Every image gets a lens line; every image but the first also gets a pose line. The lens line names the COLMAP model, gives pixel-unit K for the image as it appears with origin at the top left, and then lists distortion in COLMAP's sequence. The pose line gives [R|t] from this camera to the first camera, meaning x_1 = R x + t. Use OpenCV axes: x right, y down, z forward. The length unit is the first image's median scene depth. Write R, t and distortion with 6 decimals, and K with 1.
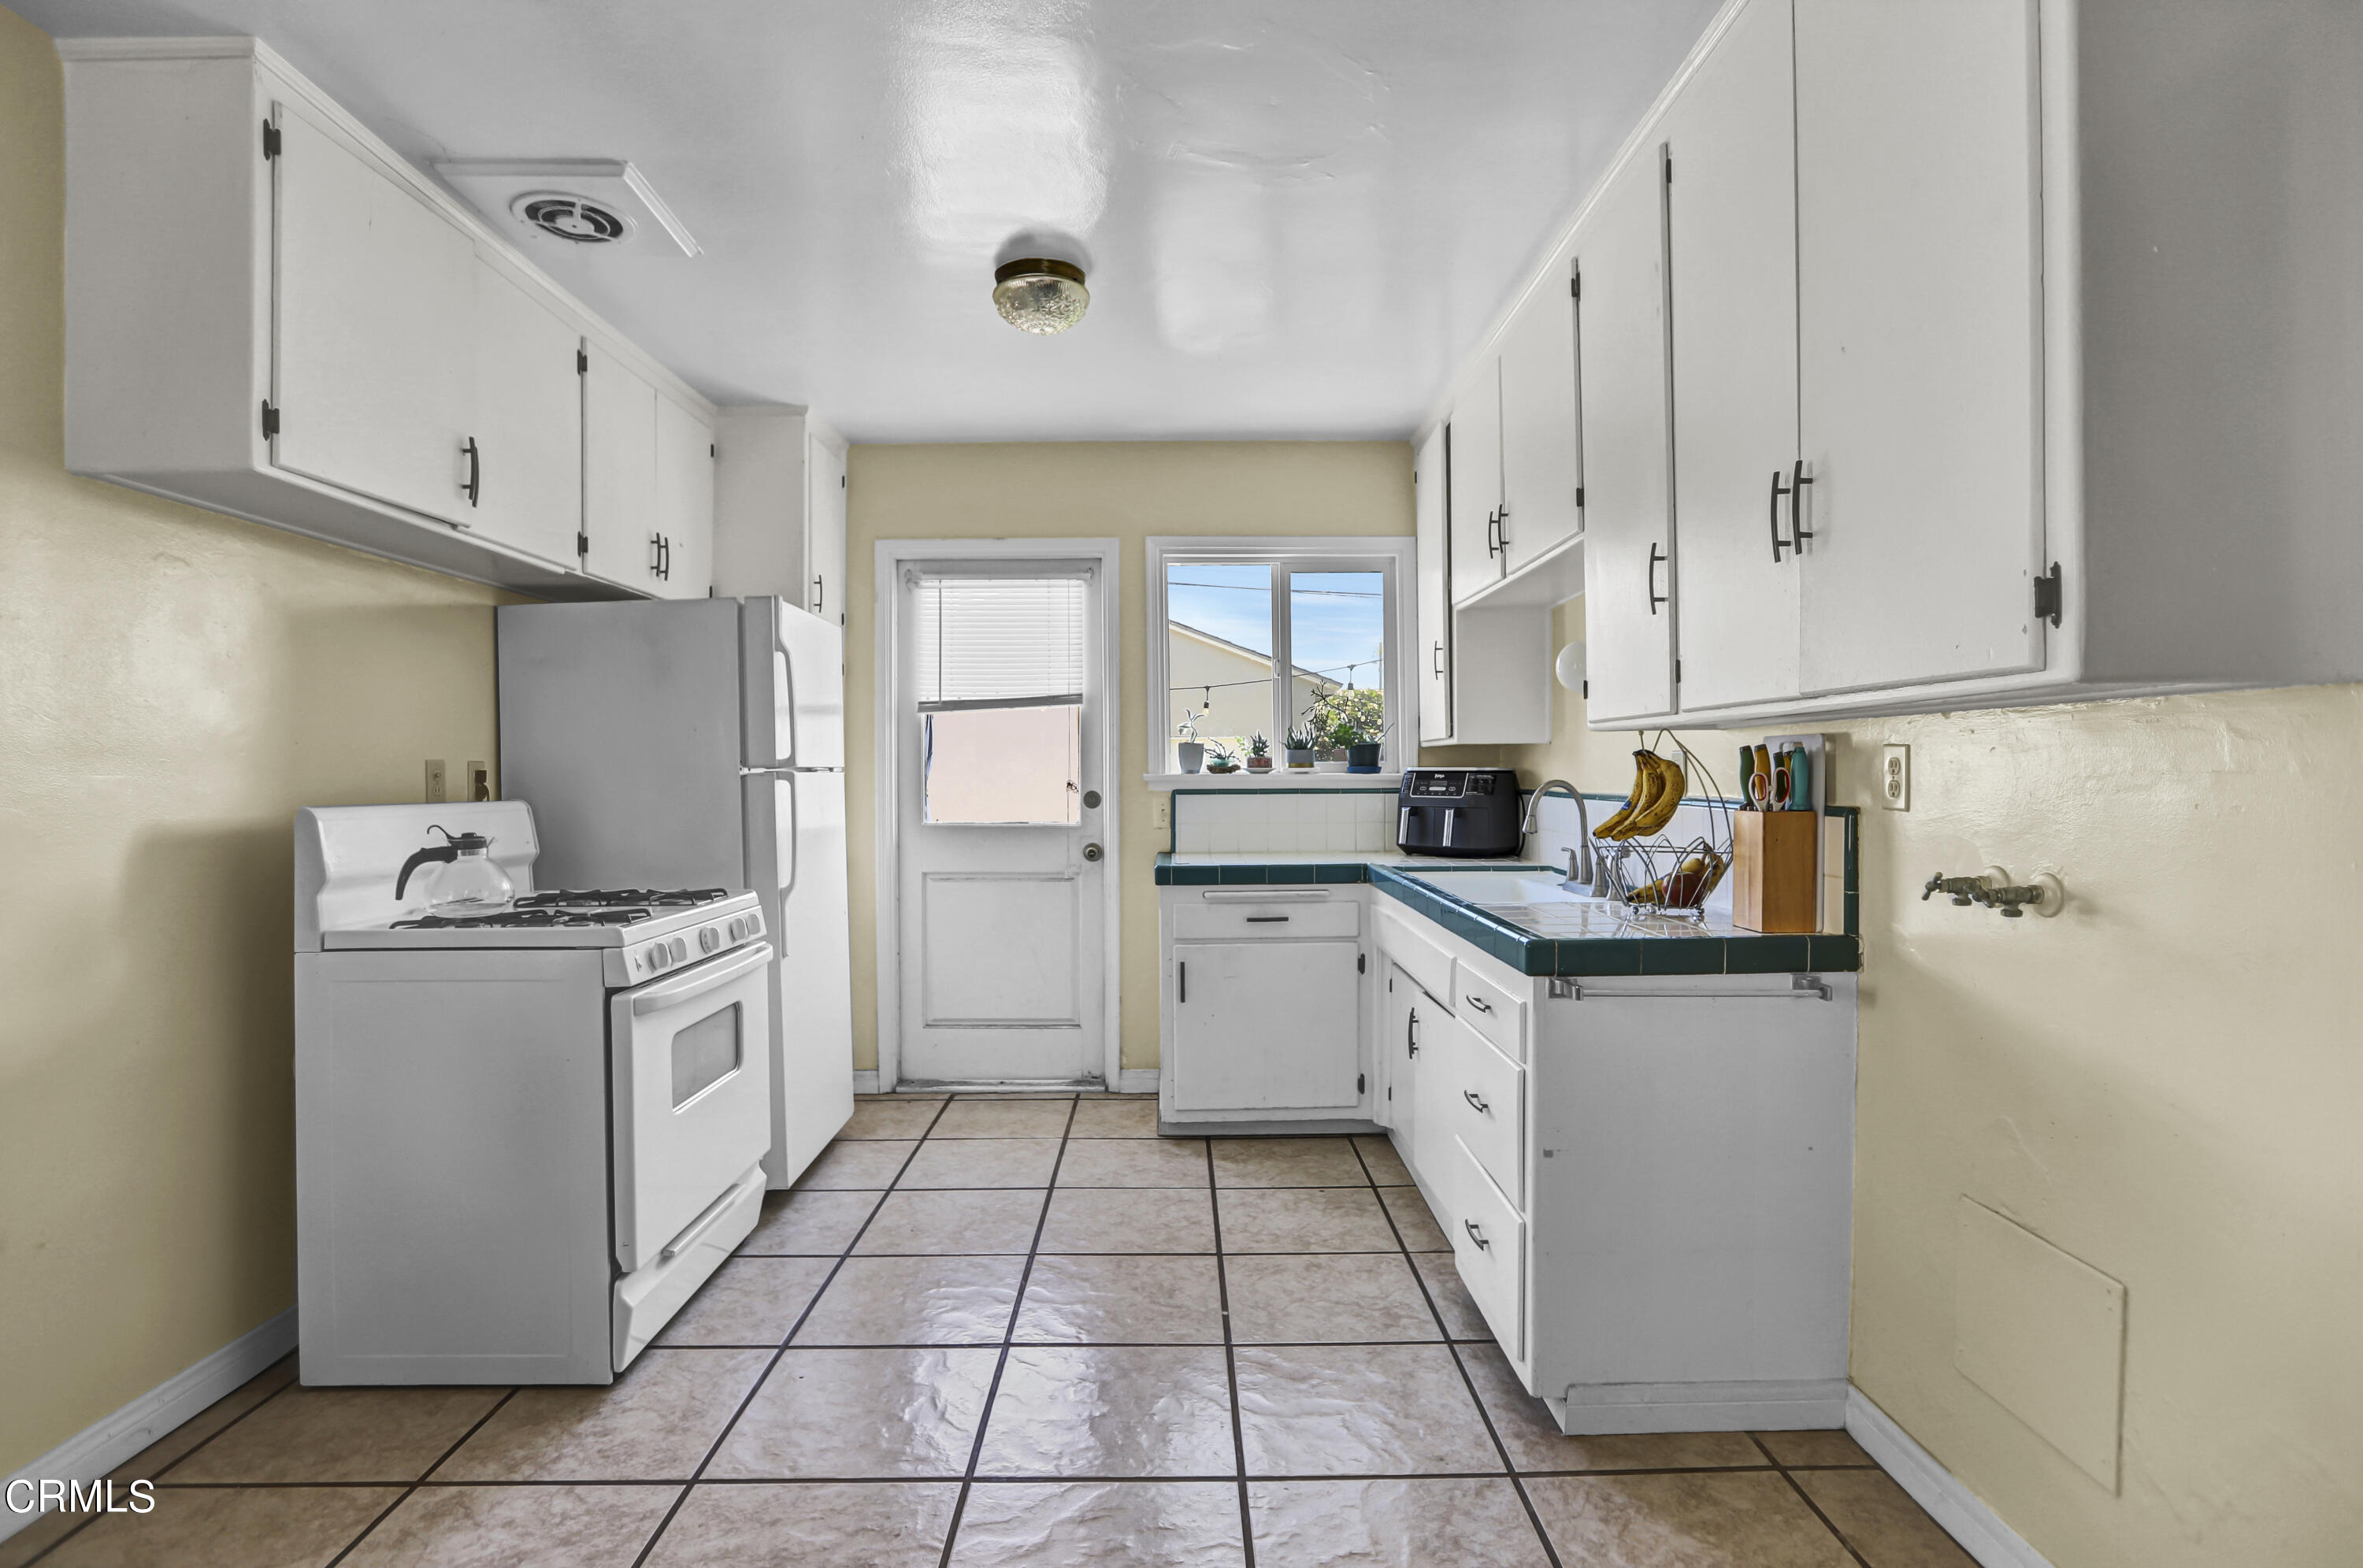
lens RADIAL K [[1144.5, 0, 1181.5], [0, 1144.5, 784.0], [0, 0, 1]] dist [-0.057579, 0.020629]
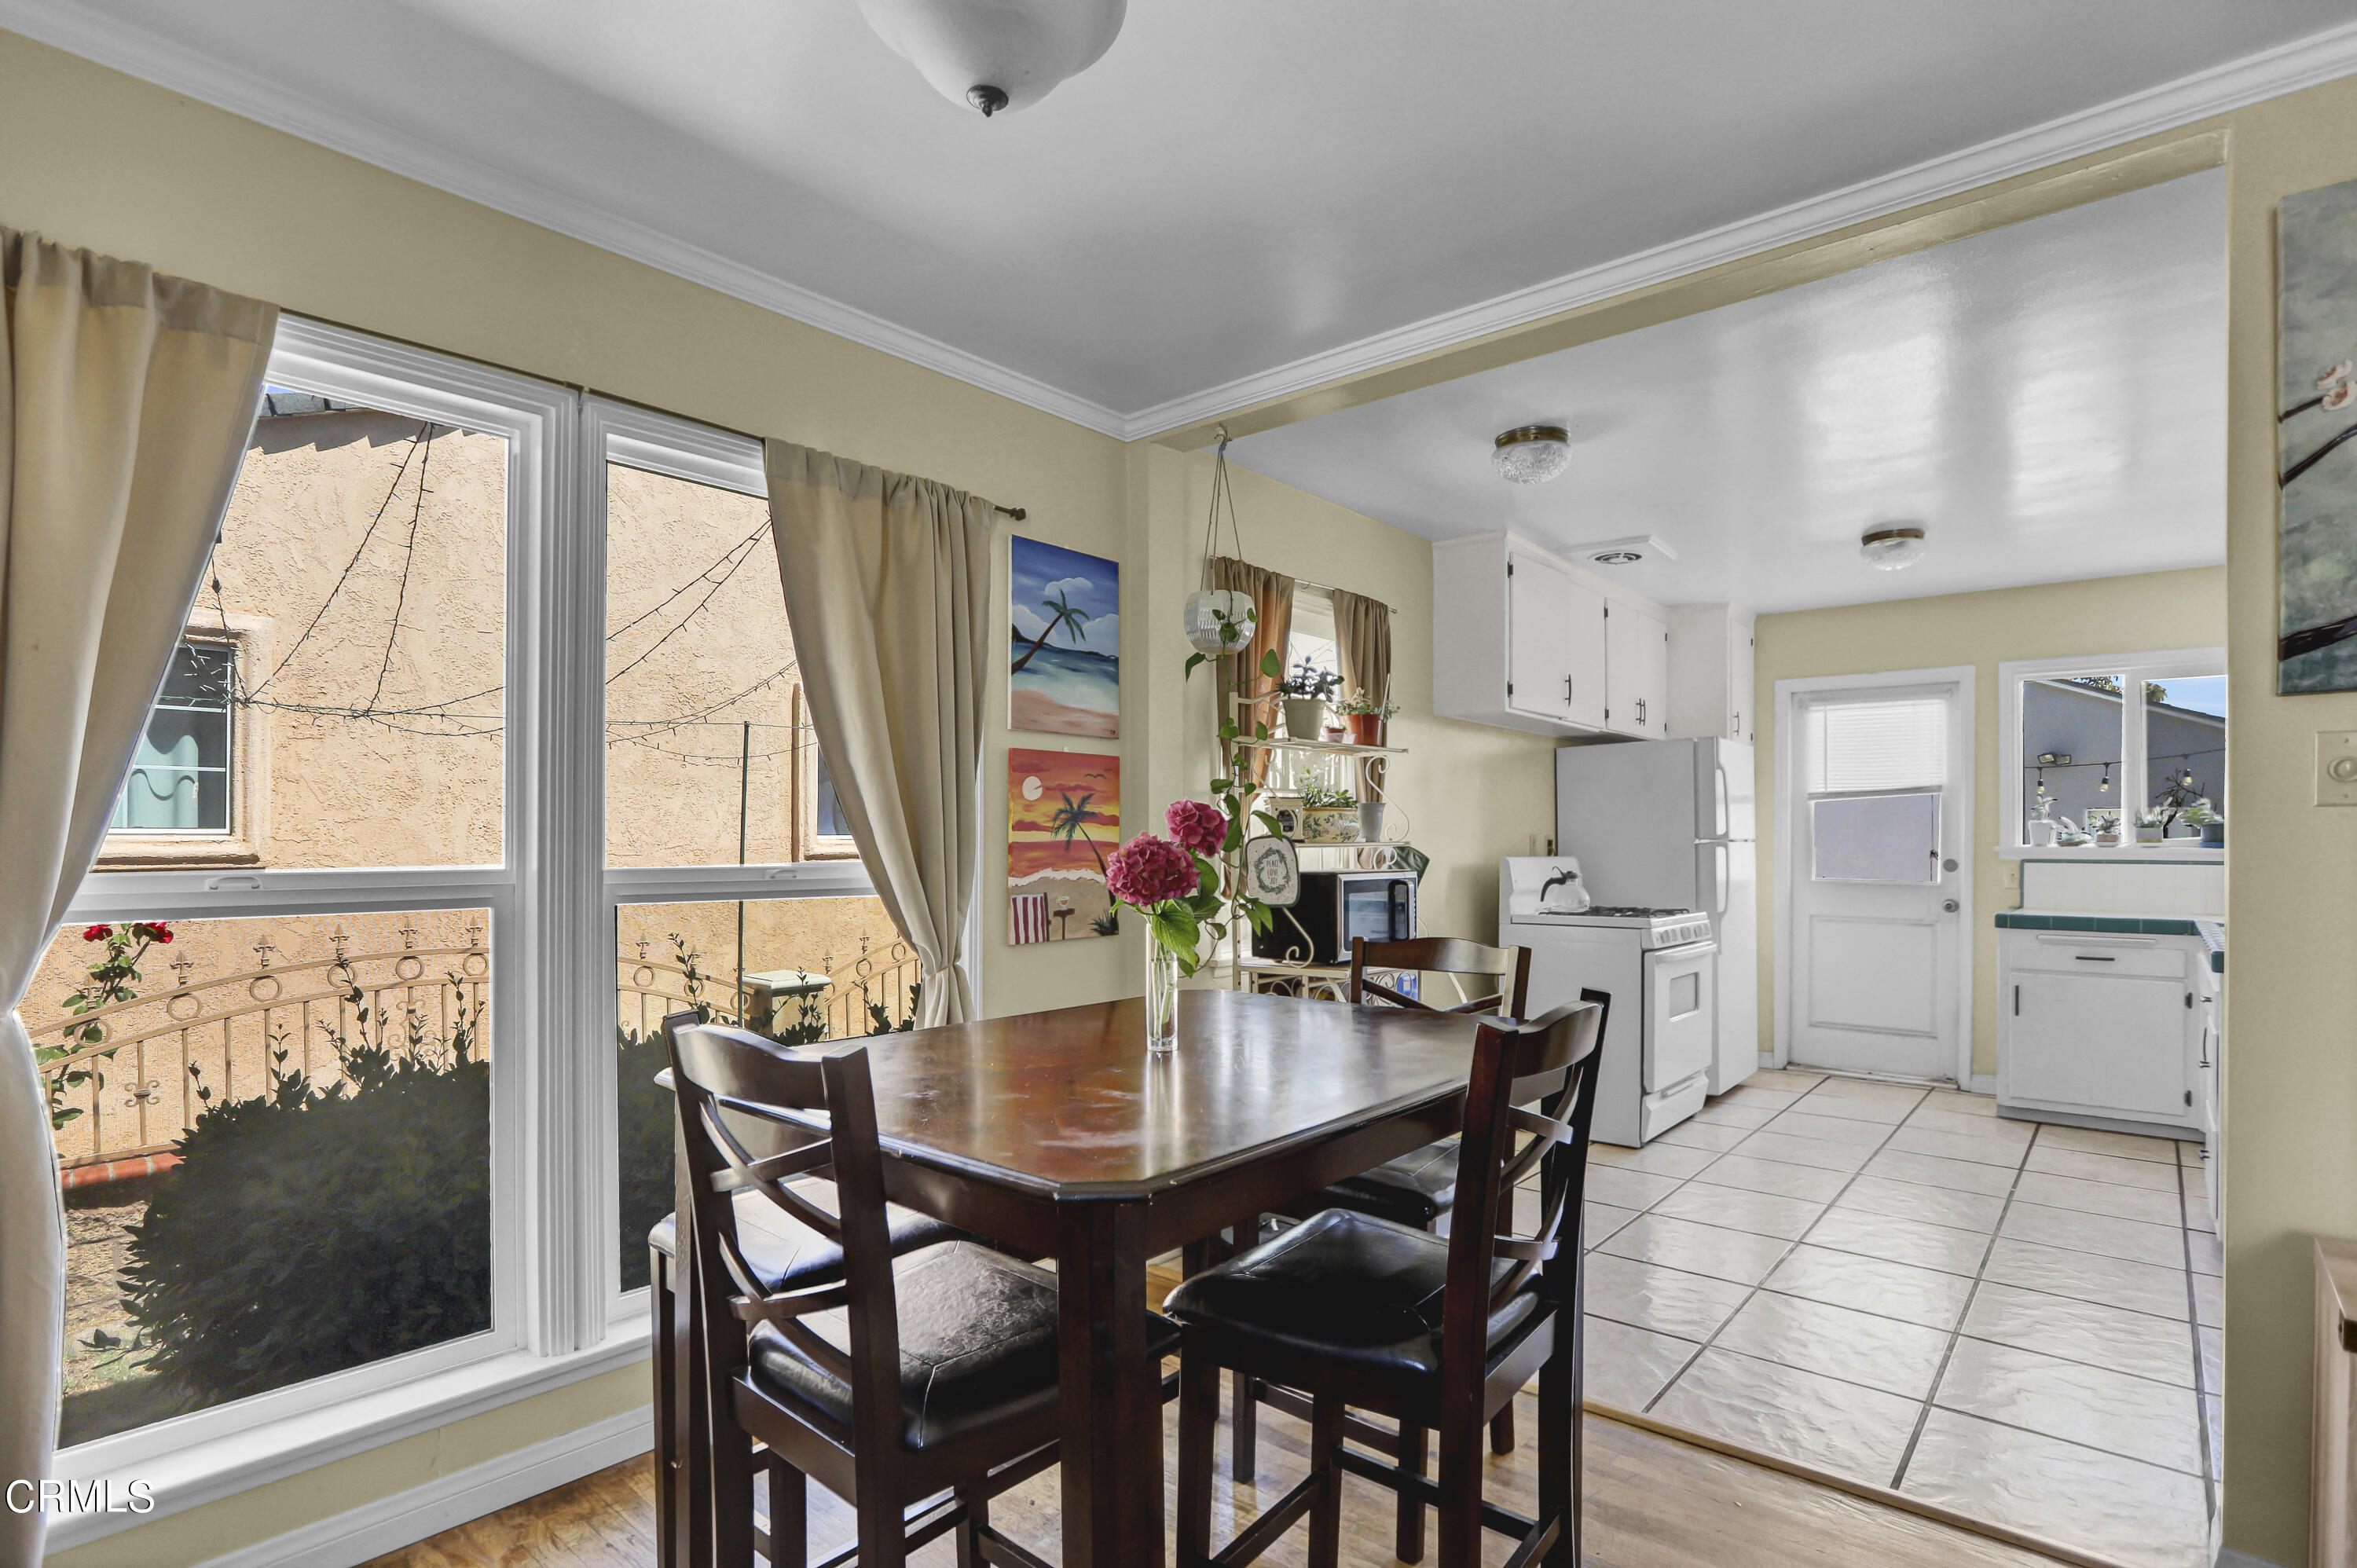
lens RADIAL K [[1115.1, 0, 1285.2], [0, 1115.1, 826.9], [0, 0, 1]] dist [-0.002179, 0.000060]
pose [[0.791003, 0.003570, -0.611802, 0.130354], [-0.015814, 0.999768, -0.014612, 0.000907], [0.611608, 0.021233, 0.790876, -0.616714]]
